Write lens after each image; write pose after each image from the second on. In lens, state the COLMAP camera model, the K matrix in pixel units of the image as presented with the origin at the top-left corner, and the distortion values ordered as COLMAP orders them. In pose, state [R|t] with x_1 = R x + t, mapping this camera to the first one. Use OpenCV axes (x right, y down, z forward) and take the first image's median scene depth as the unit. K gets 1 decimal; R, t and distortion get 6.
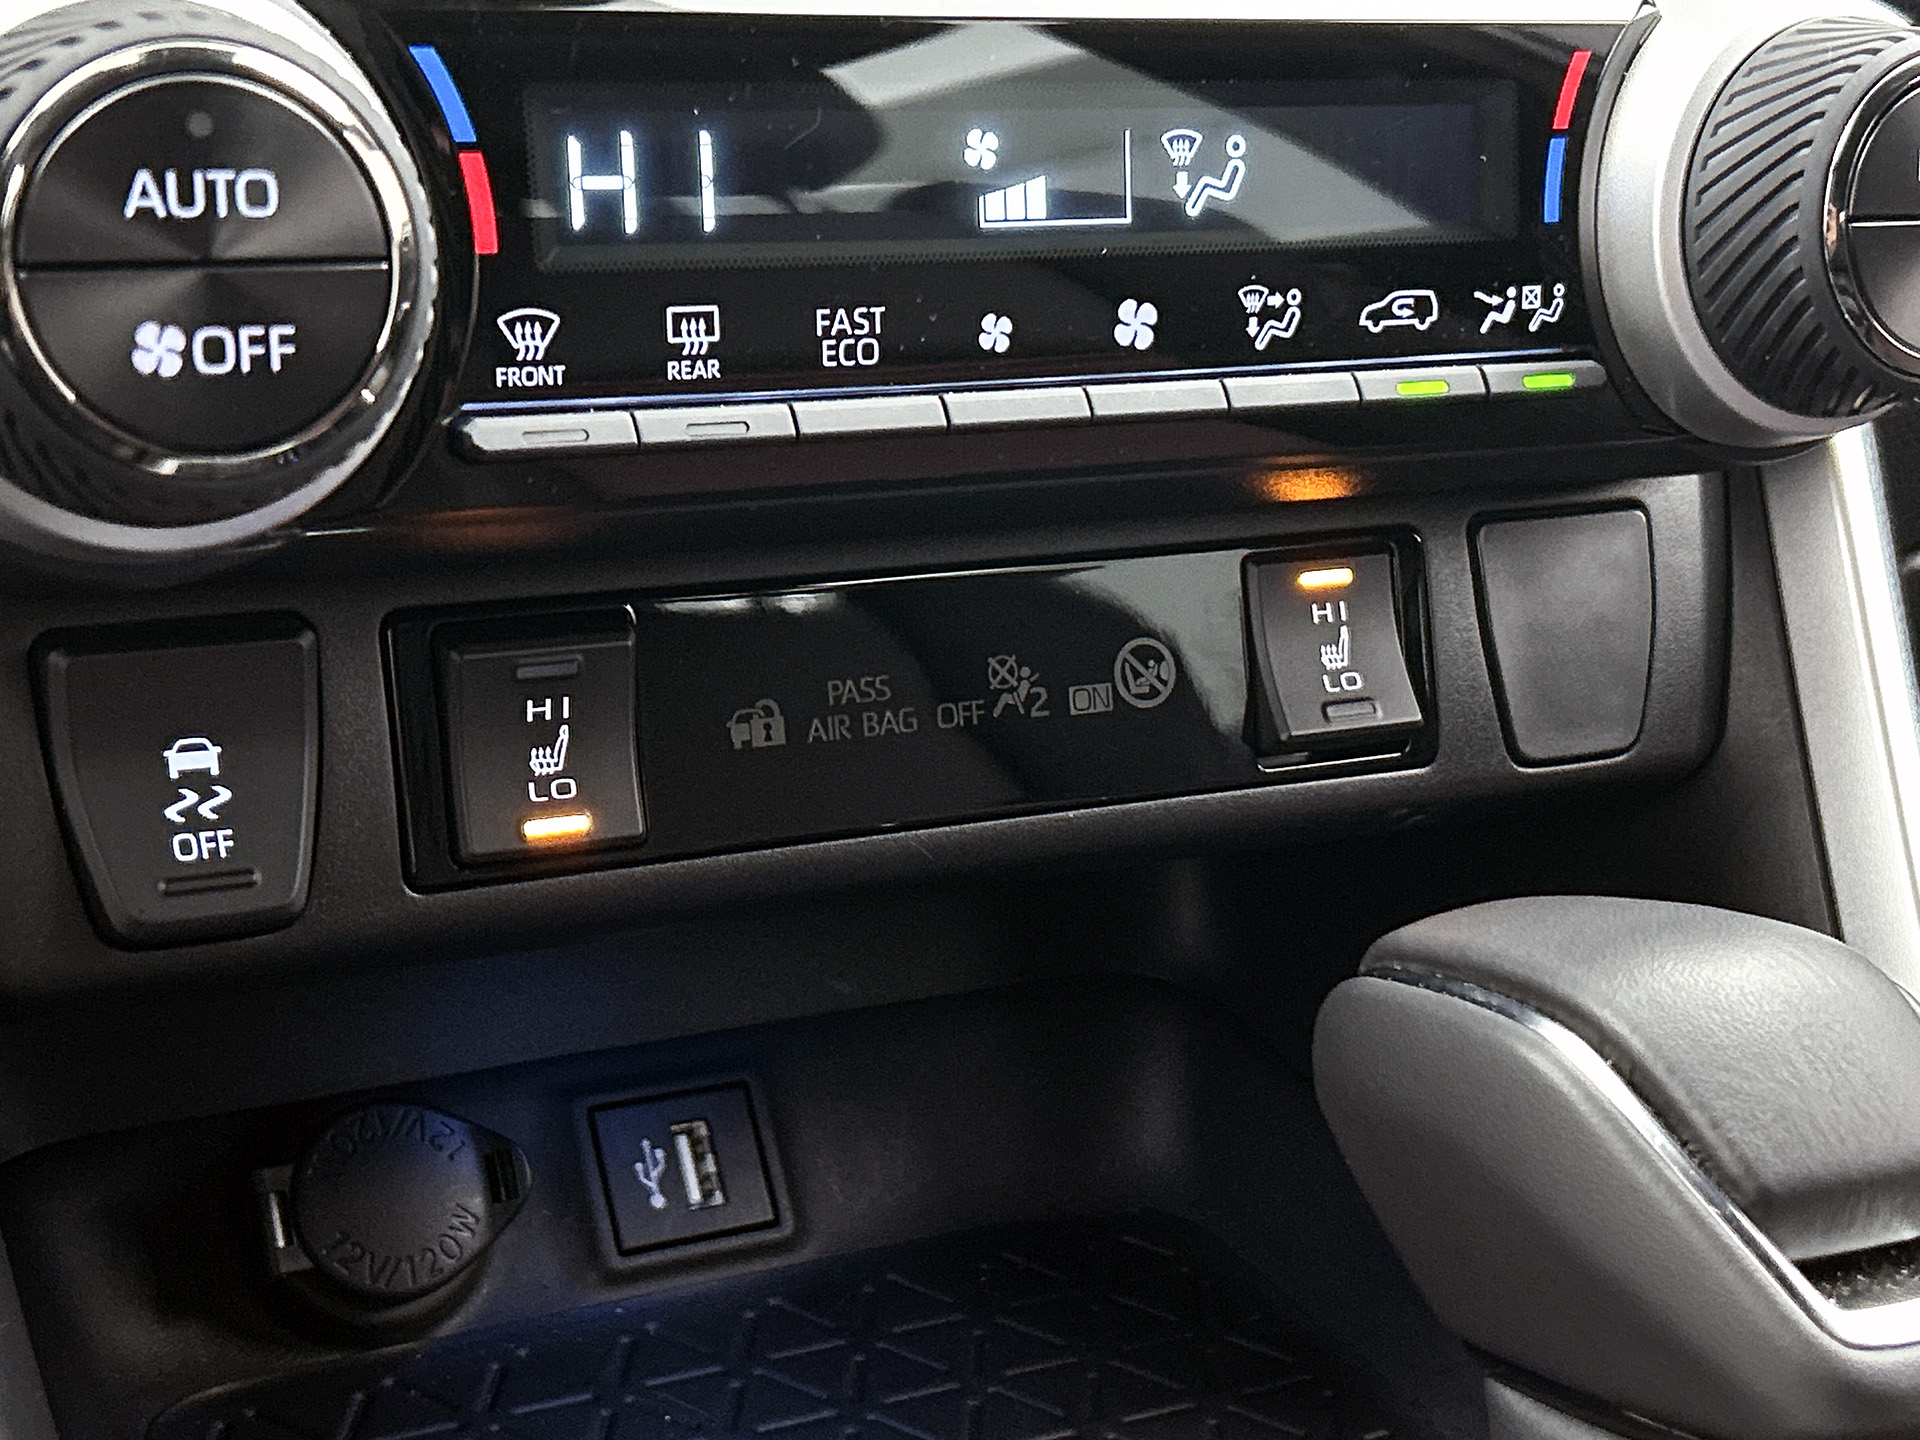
lens RADIAL K [[3061.8, 0, 920.9], [0, 3061.8, 748.7], [0, 0, 1]] dist [0.051404, 0.000000]
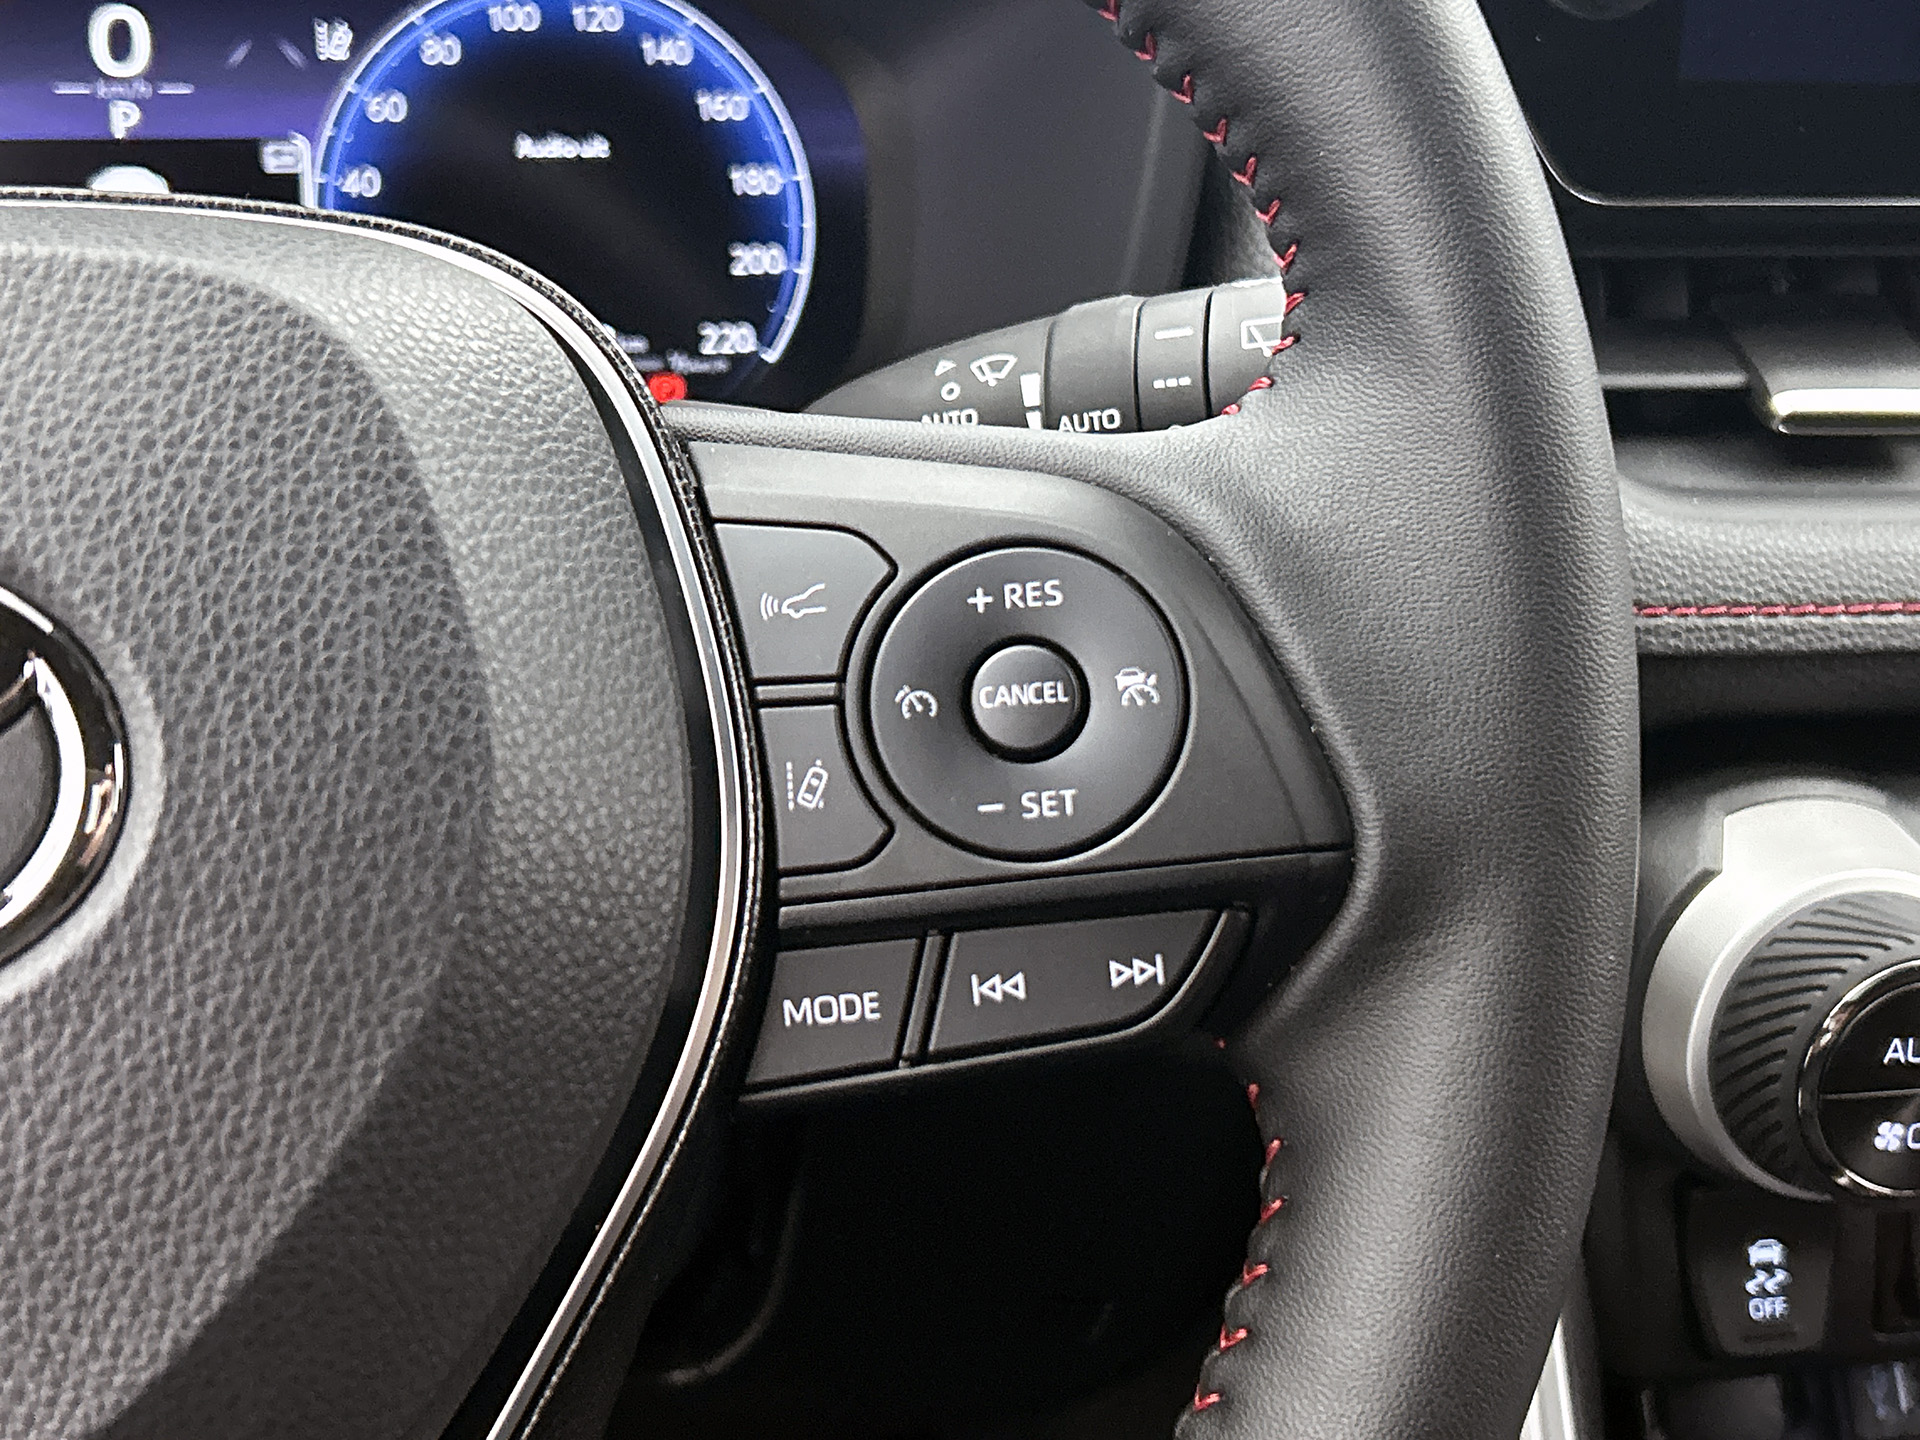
lens RADIAL K [[2603.1, 0, 930.8], [0, 2603.1, 752.5], [0, 0, 1]] dist [0.068253, 0.000000]
pose [[0.958482, 0.098129, -0.267737, -0.293602], [-0.076205, 0.992921, 0.091107, -0.327175], [0.274782, -0.066921, 0.959175, -0.394768]]
